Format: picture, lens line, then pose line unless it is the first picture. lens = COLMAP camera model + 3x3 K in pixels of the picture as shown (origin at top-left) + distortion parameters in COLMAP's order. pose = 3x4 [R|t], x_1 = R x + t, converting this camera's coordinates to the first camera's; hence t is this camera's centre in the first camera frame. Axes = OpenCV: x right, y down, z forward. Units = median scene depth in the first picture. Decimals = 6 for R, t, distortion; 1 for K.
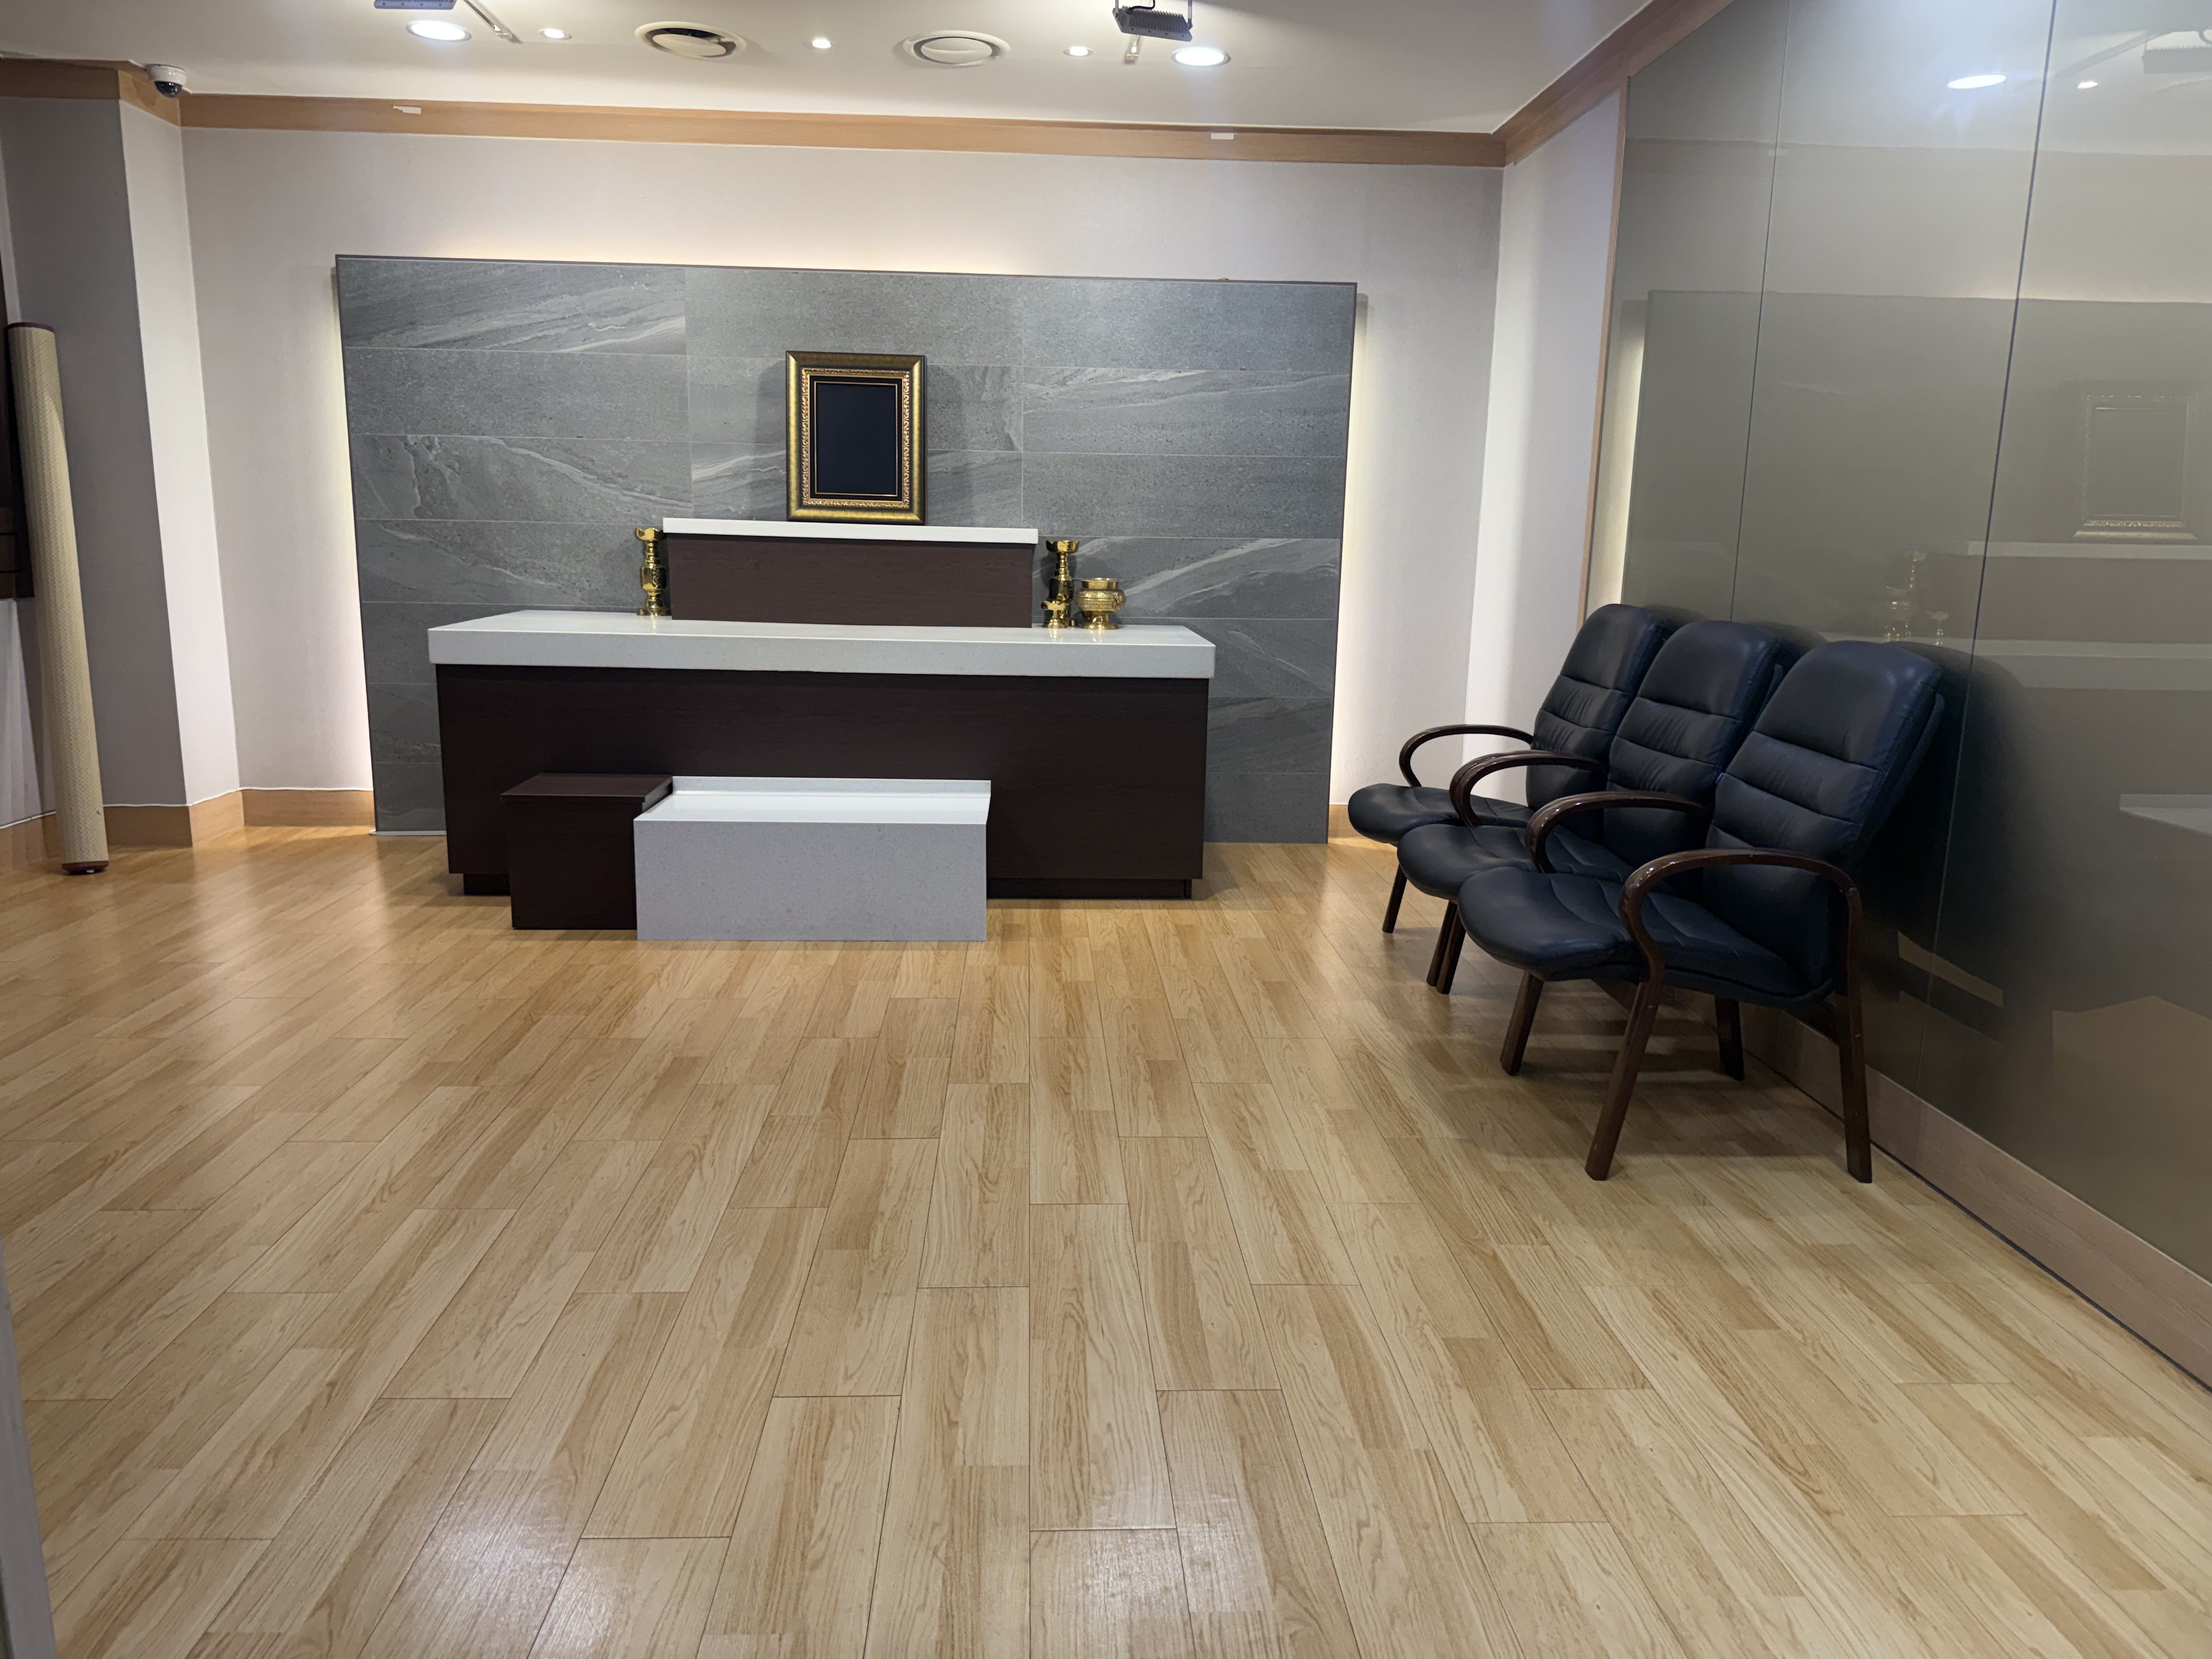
lens RADIAL K [[1574.6, 0, 1106.0], [0, 1574.6, 829.5], [0, 0, 1]] dist [0.118173, -0.148965]
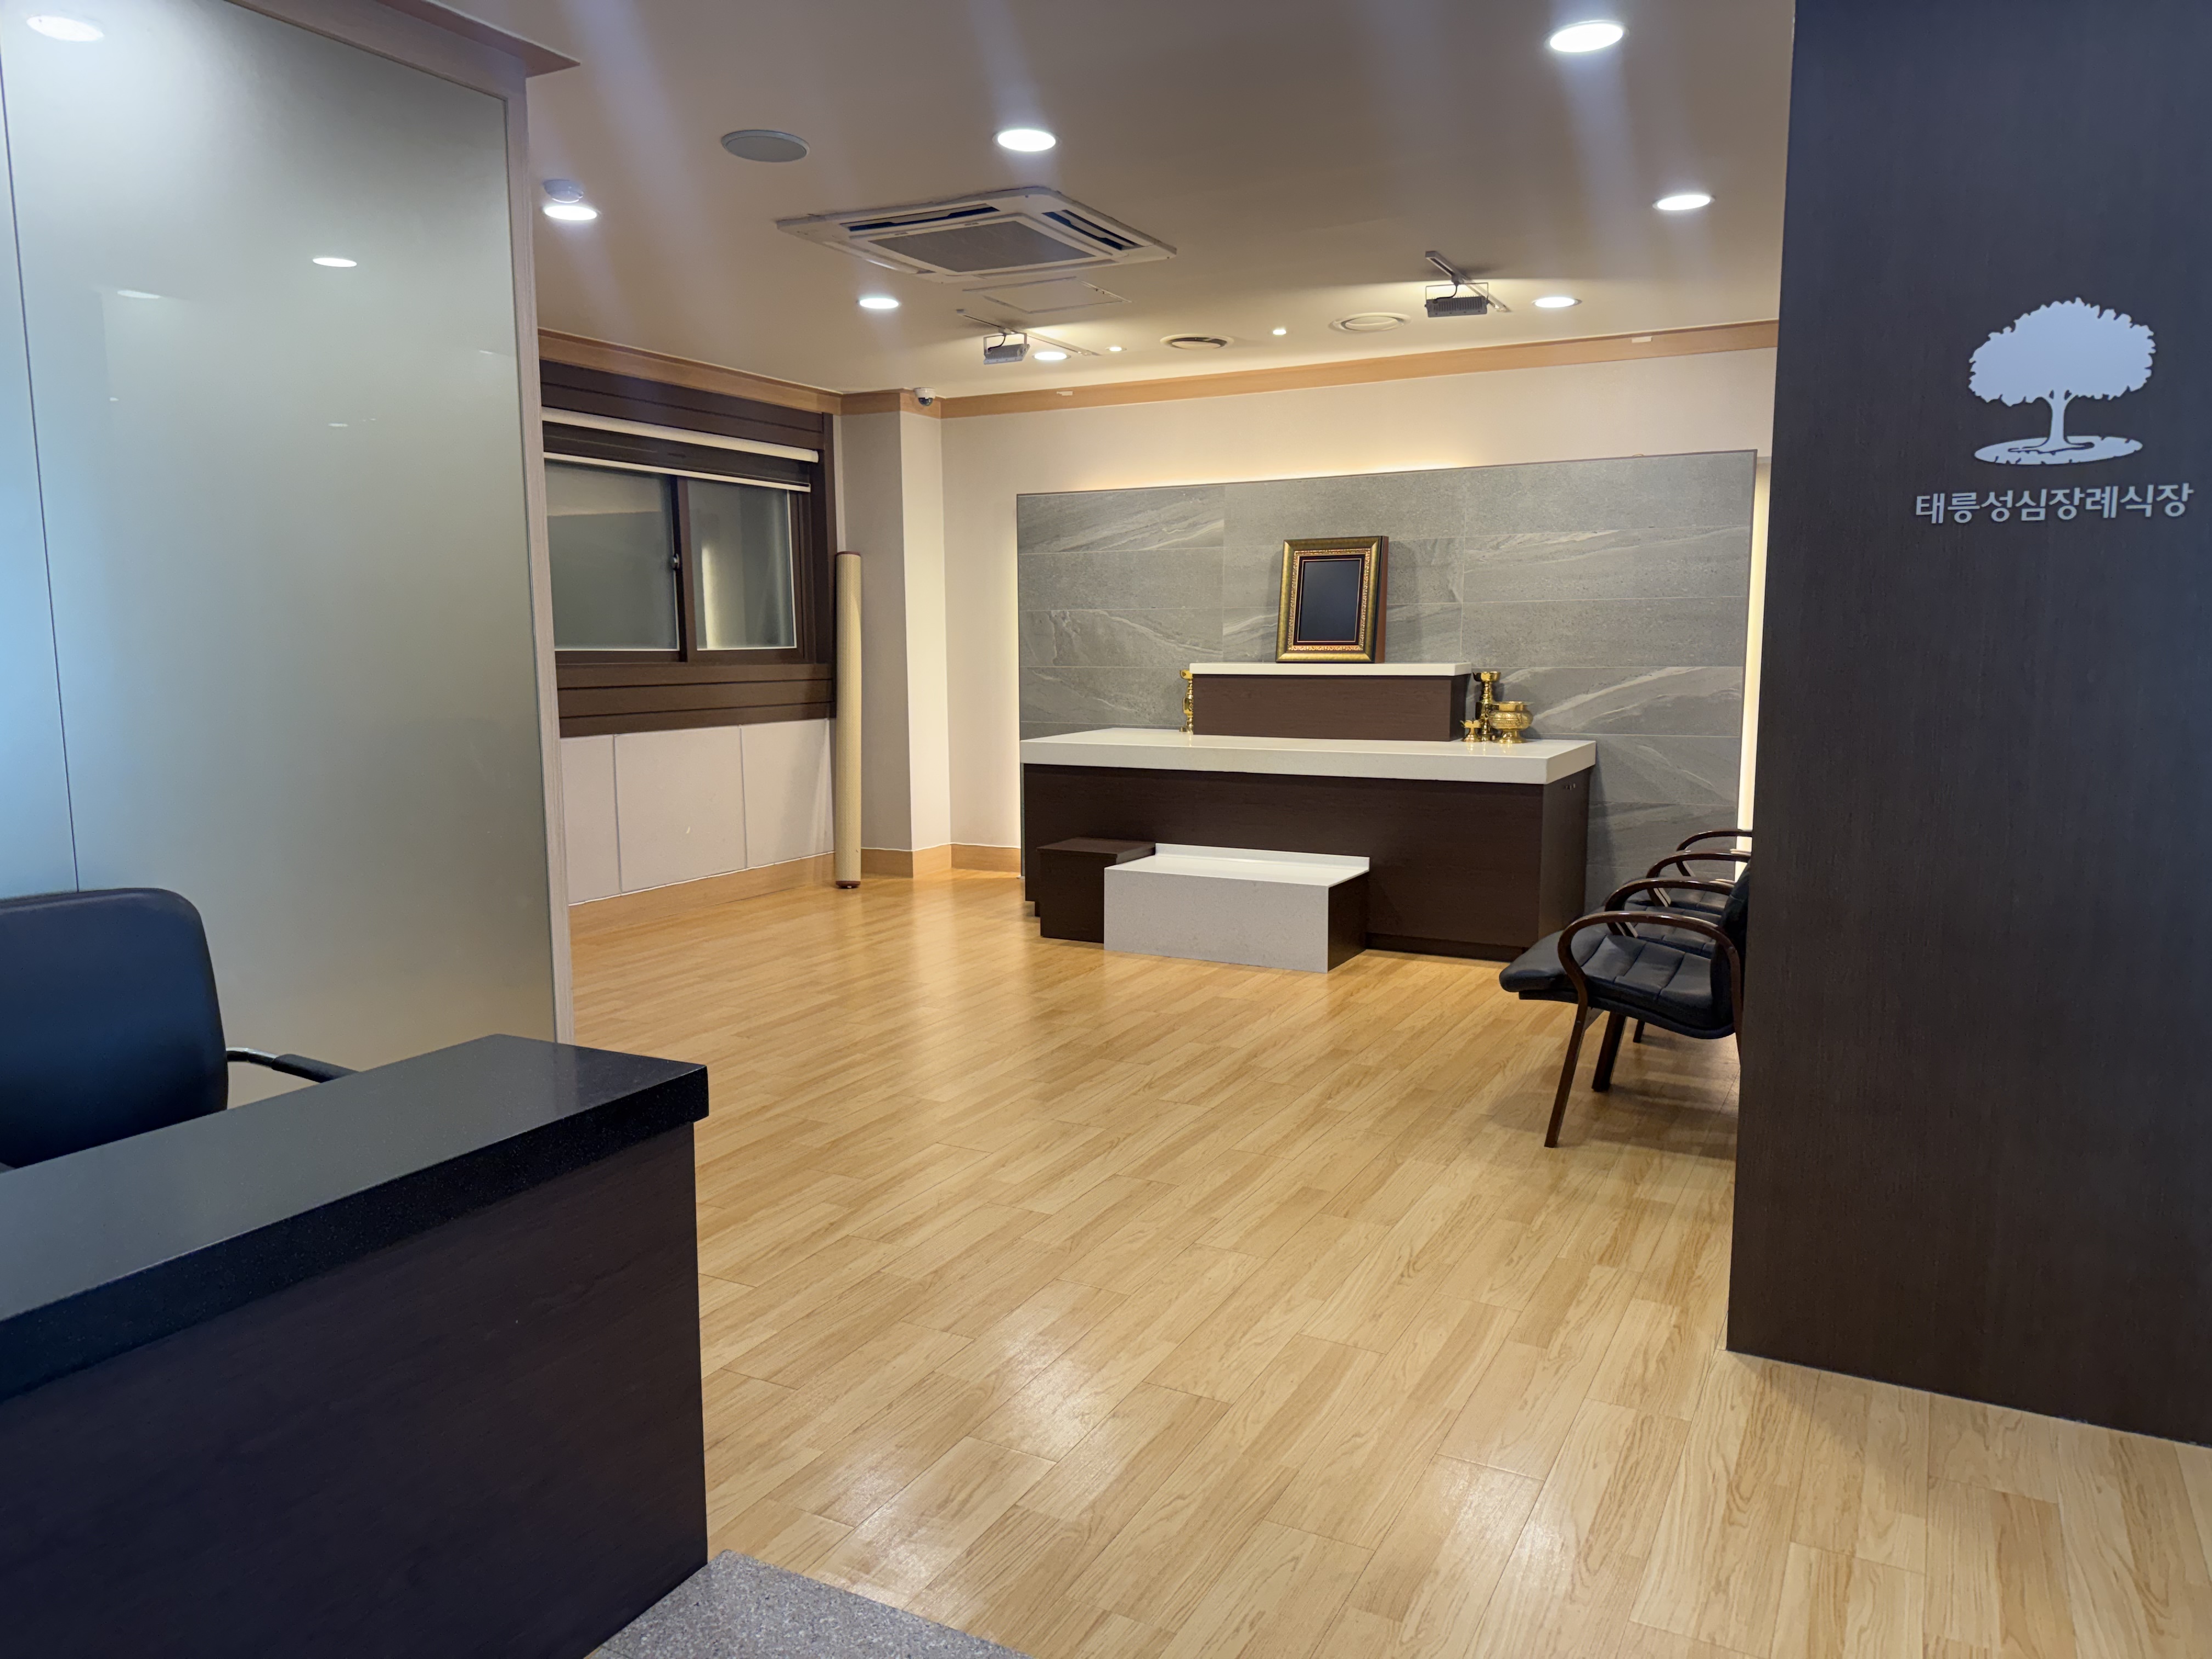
lens RADIAL K [[1573.4, 0, 1106.0], [0, 1573.4, 829.5], [0, 0, 1]] dist [0.164011, -0.190480]
pose [[0.859773, 0.040564, -0.509063, 0.363545], [-0.075387, 0.996000, -0.047959, 0.023048], [0.505082, 0.079611, 0.859392, -0.217923]]
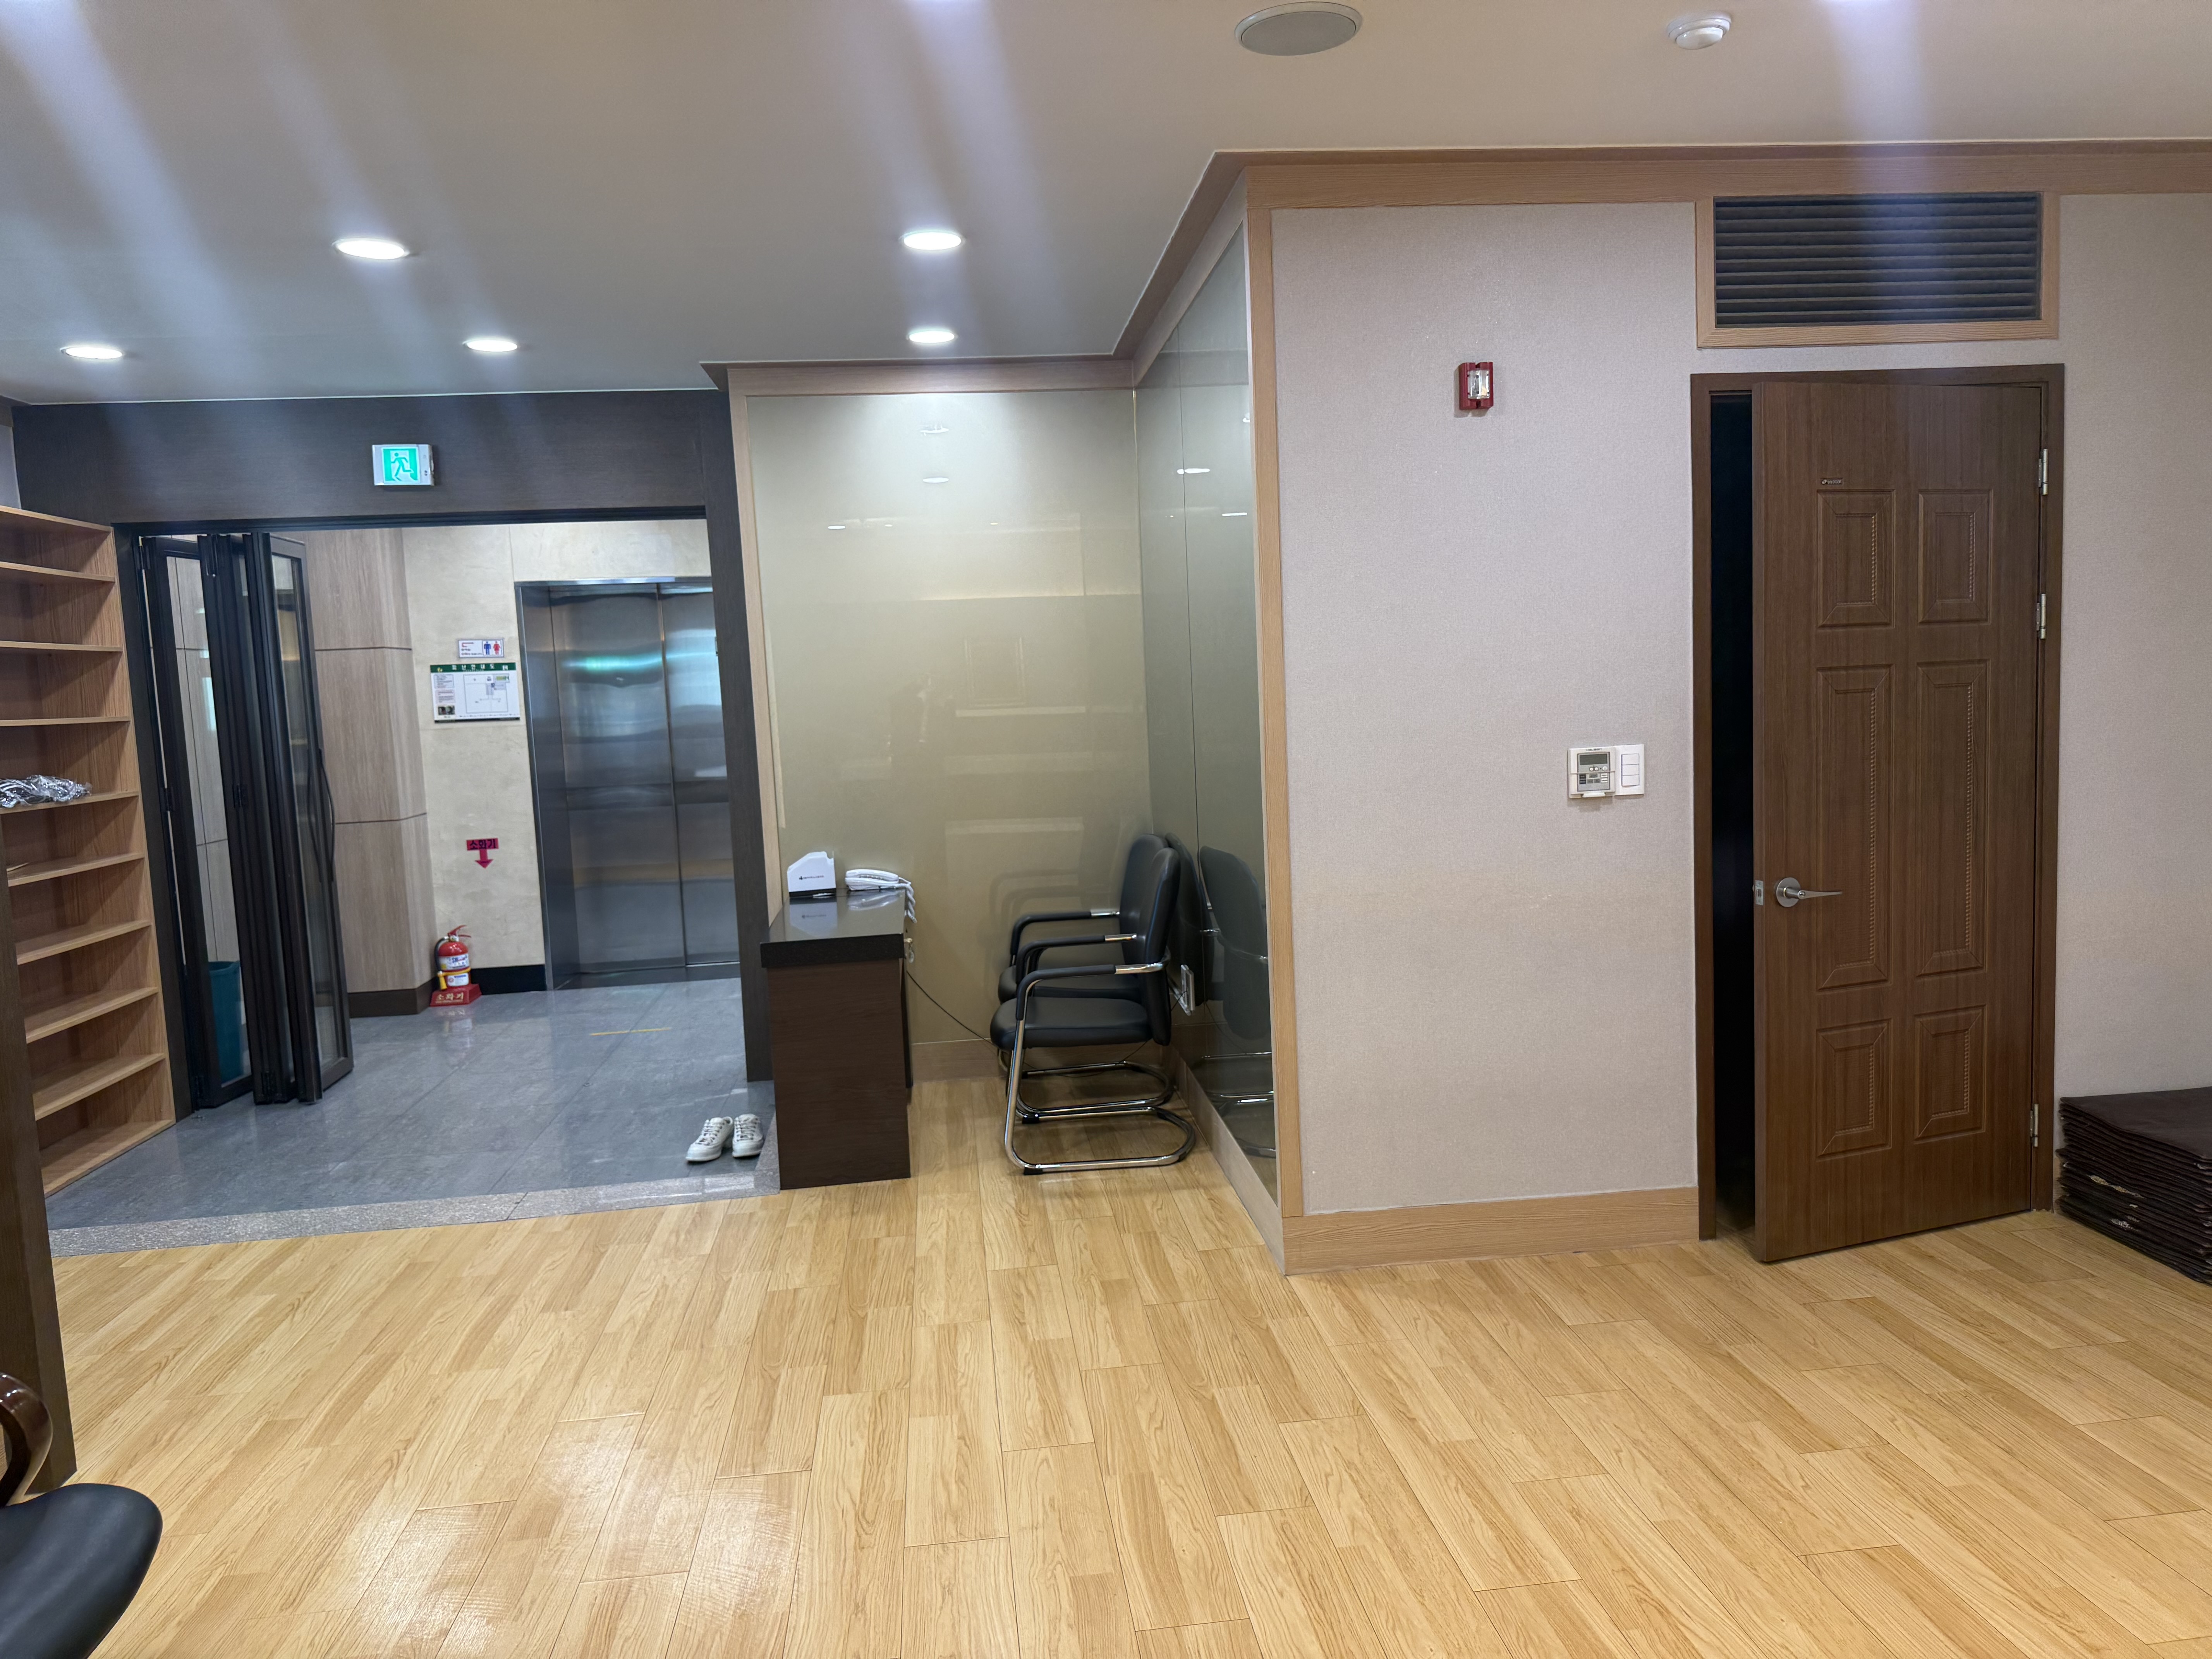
lens RADIAL K [[1574.6, 0, 1106.0], [0, 1574.6, 829.5], [0, 0, 1]] dist [0.118173, -0.148965]
pose [[-0.997890, 0.034887, -0.054764, -0.064517], [0.018292, 0.960279, 0.278443, -0.214085], [0.062302, 0.276853, -0.958890, 0.870657]]
